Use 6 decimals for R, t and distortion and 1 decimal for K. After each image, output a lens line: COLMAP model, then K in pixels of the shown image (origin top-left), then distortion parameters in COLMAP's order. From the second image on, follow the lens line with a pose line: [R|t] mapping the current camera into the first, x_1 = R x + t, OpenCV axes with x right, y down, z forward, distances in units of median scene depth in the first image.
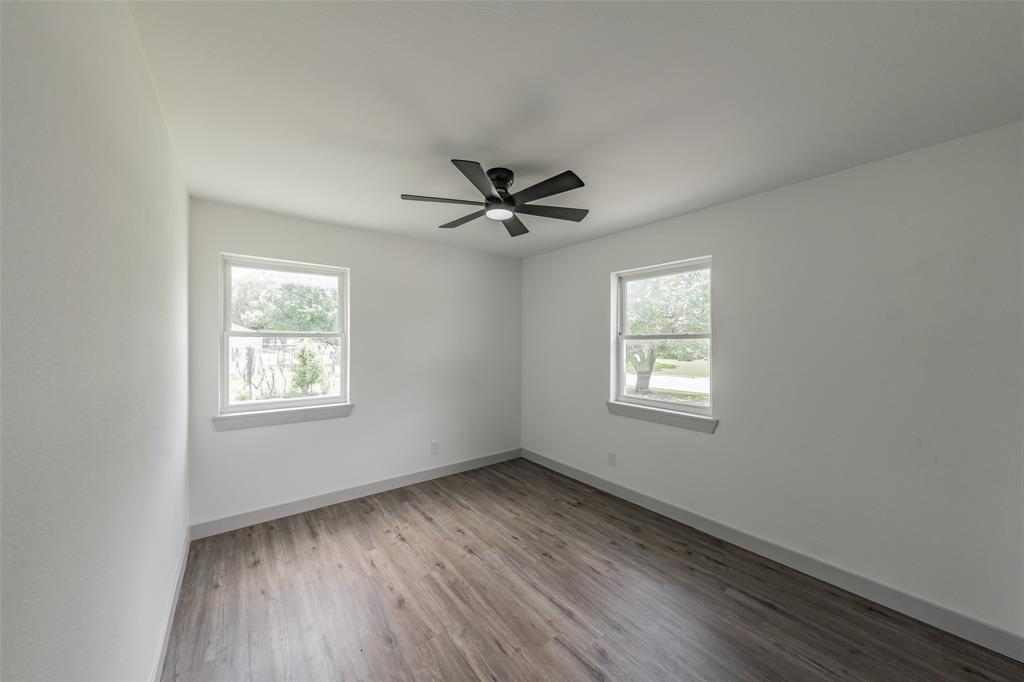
lens RADIAL K [[348.4, 0, 532.1], [0, 348.4, 339.8], [0, 0, 1]] dist [-0.000243, -0.000023]
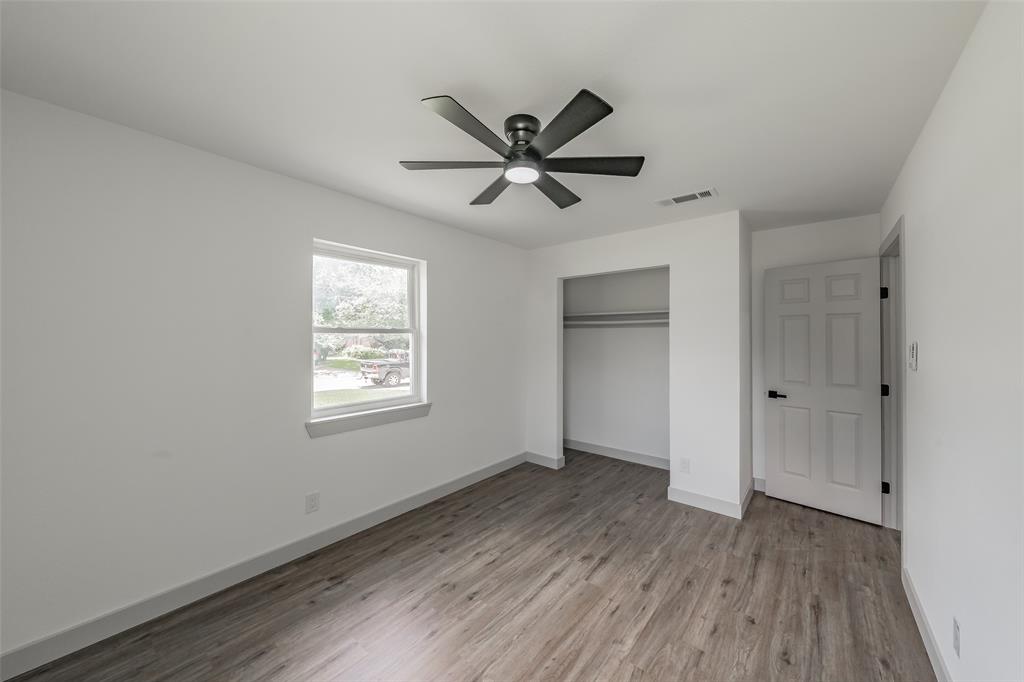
lens RADIAL K [[363.1, 0, 509.9], [0, 363.1, 338.2], [0, 0, 1]] dist [-0.000910, -0.000042]
pose [[-0.166089, -0.007364, 0.986083, -0.977877], [-0.010826, 0.999925, 0.005644, 0.002031], [-0.986051, -0.009738, -0.166156, 1.273719]]
